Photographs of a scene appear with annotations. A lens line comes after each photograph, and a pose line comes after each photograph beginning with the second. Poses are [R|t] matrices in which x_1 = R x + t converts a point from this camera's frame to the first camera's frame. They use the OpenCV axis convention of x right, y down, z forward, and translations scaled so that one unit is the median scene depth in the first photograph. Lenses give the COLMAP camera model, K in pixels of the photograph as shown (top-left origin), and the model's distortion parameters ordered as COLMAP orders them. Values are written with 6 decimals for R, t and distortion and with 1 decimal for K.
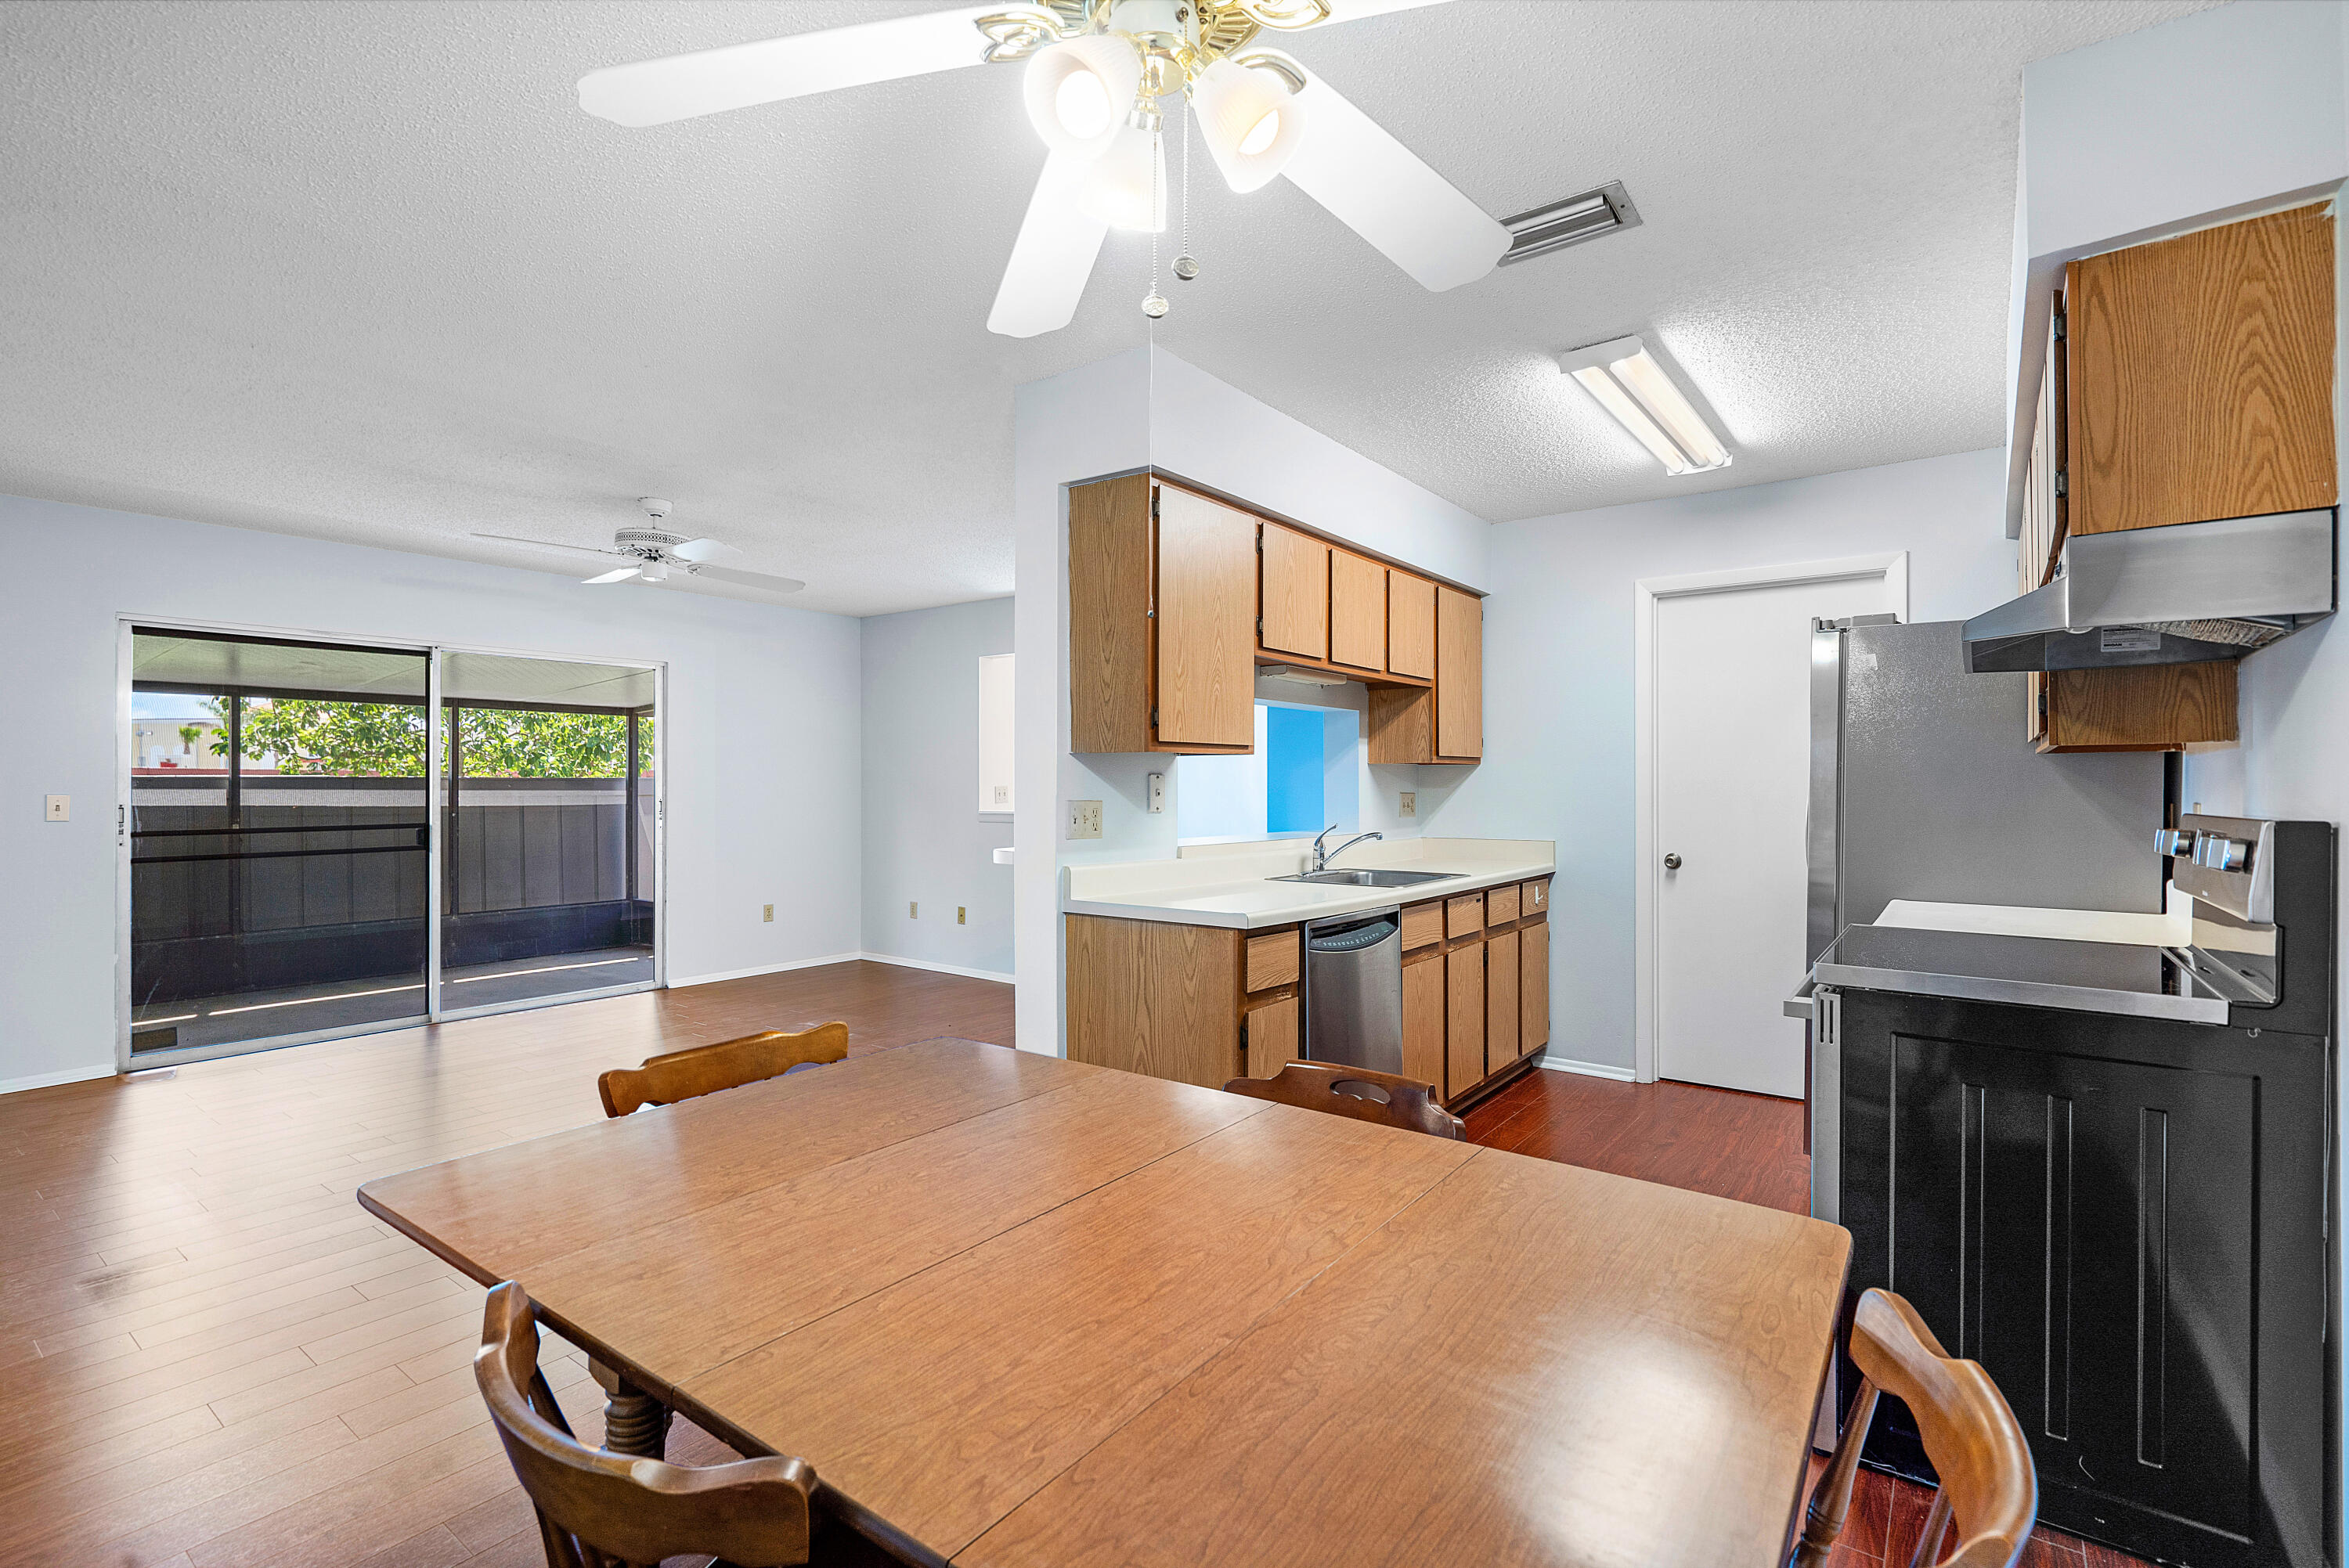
lens RADIAL K [[1092.7, 0, 1165.6], [0, 1092.7, 776.6], [0, 0, 1]] dist [0.005236, 0.001368]
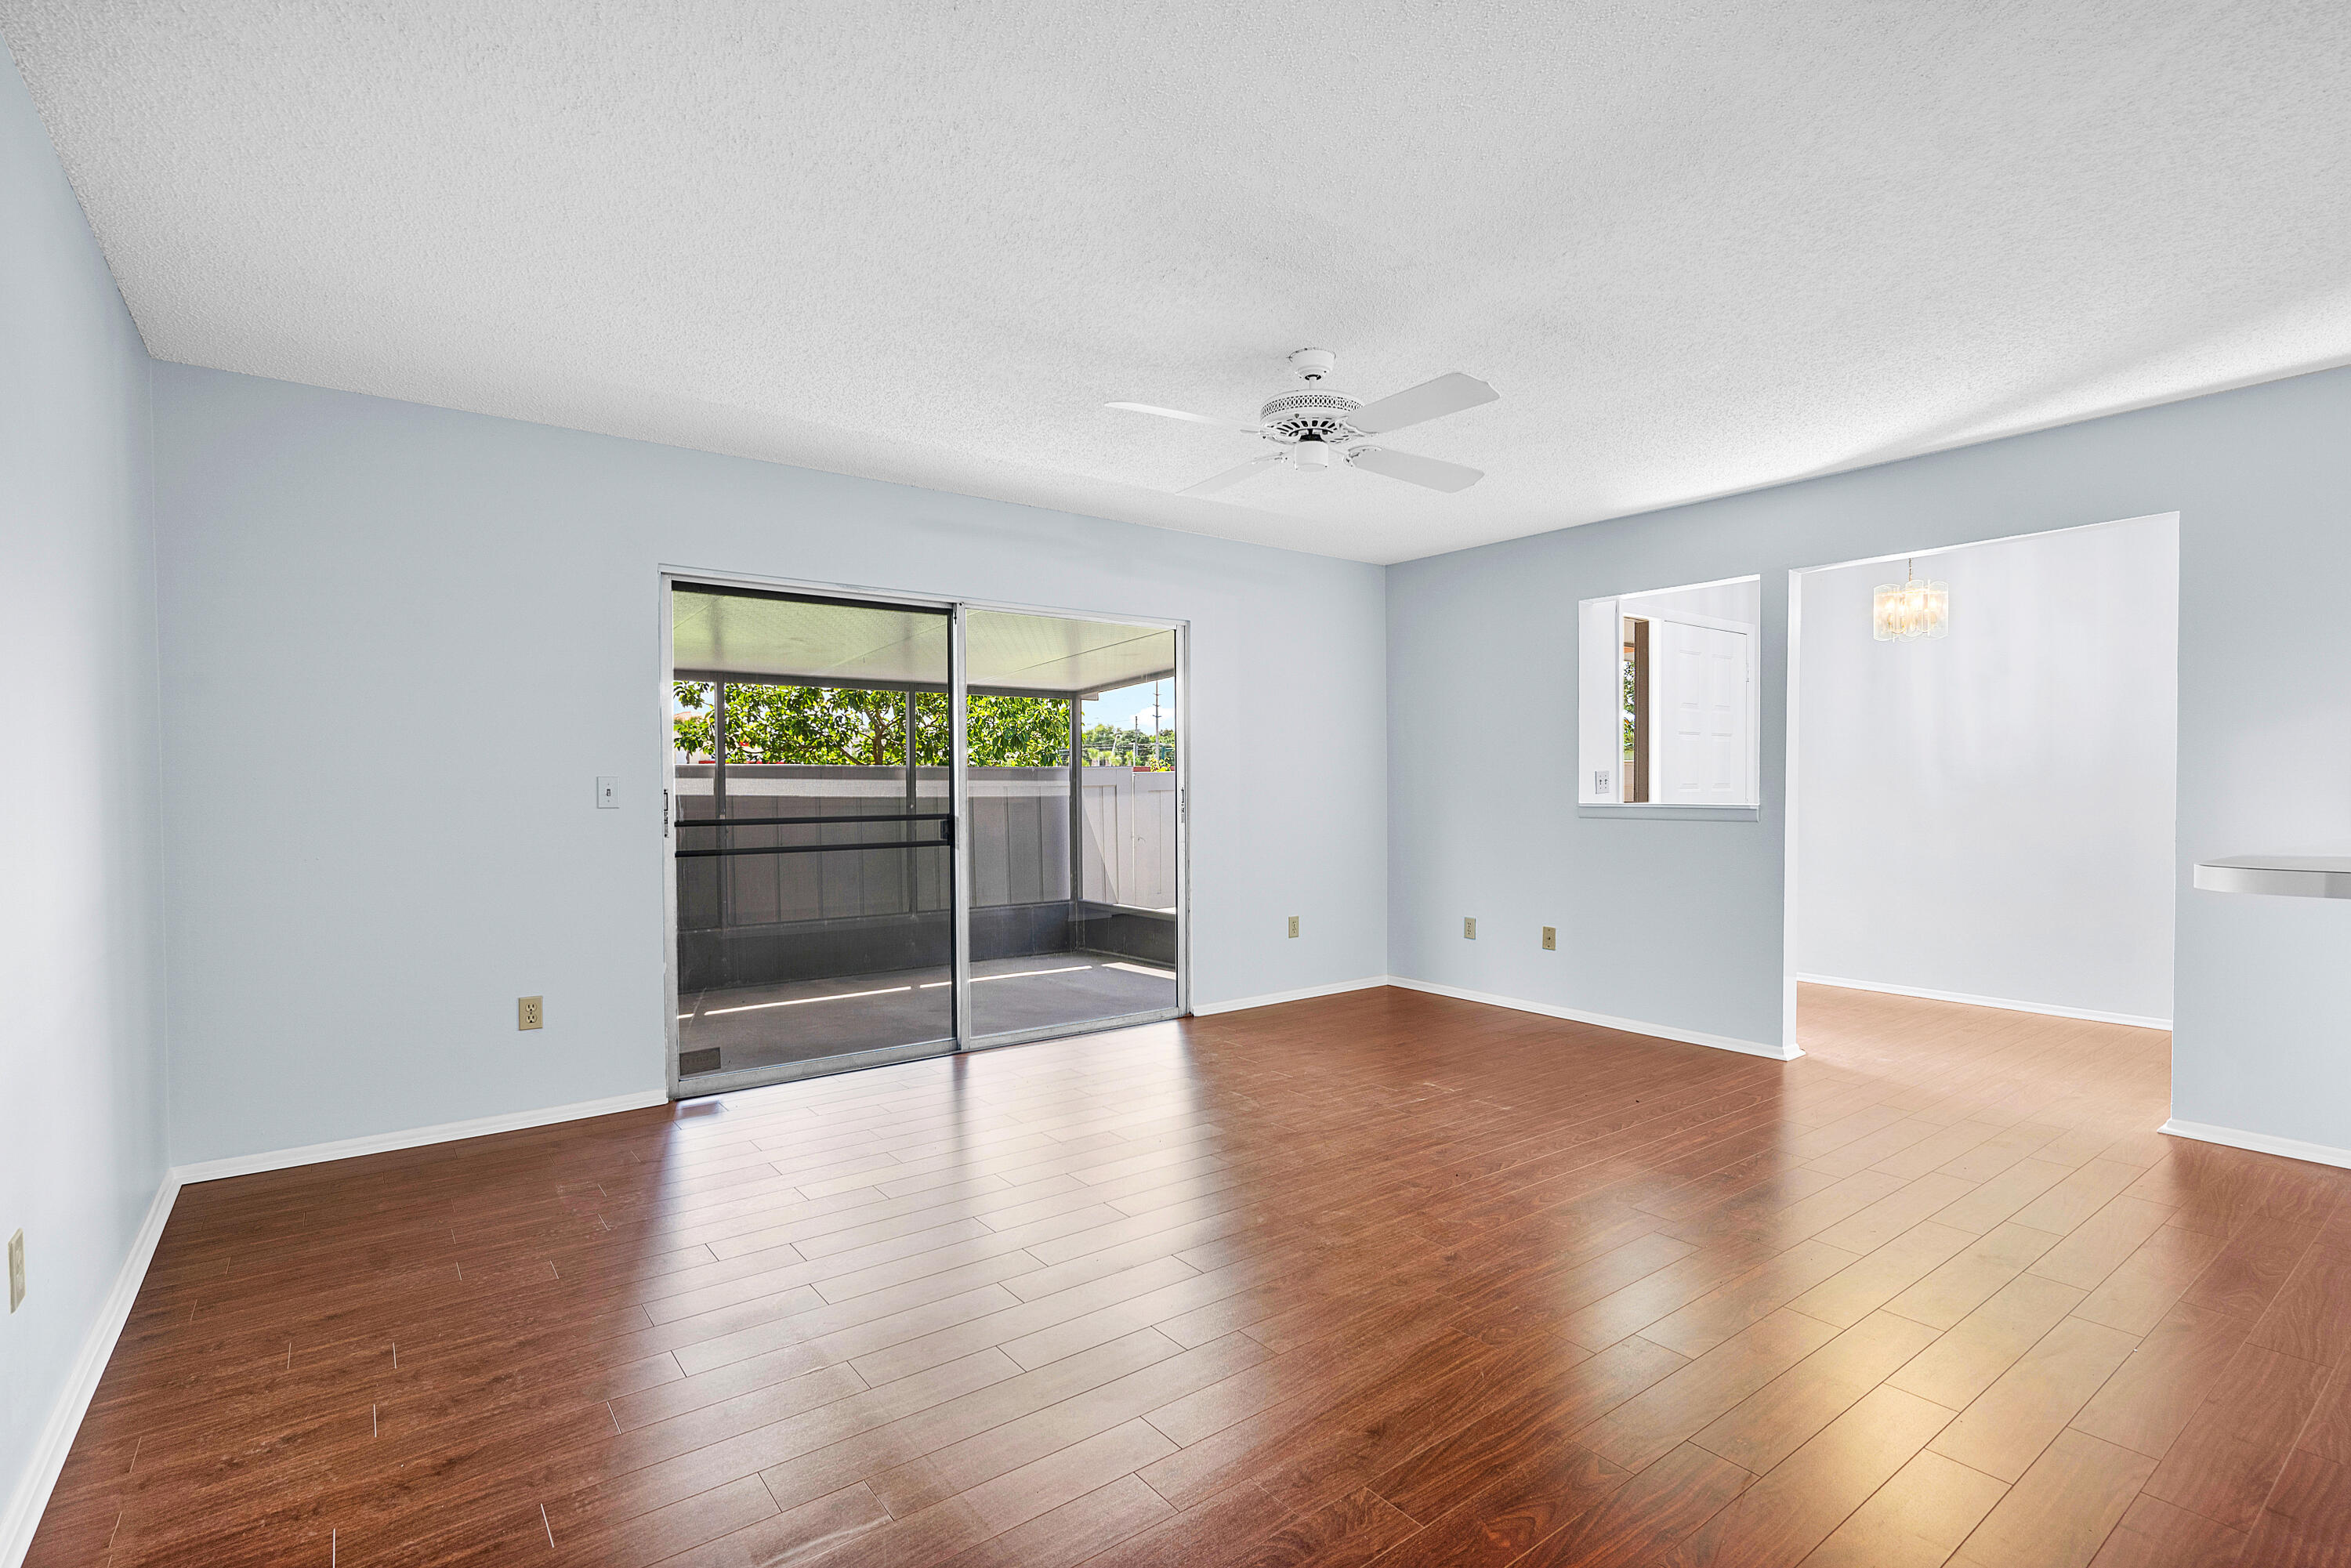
lens RADIAL K [[1093.7, 0, 1178.4], [0, 1093.7, 798.7], [0, 0, 1]] dist [0.005236, 0.001368]
pose [[0.967248, 0.002948, -0.253815, -0.256610], [0.002706, 0.999756, 0.021925, 0.011432], [0.253817, -0.021893, 0.967004, 0.203335]]
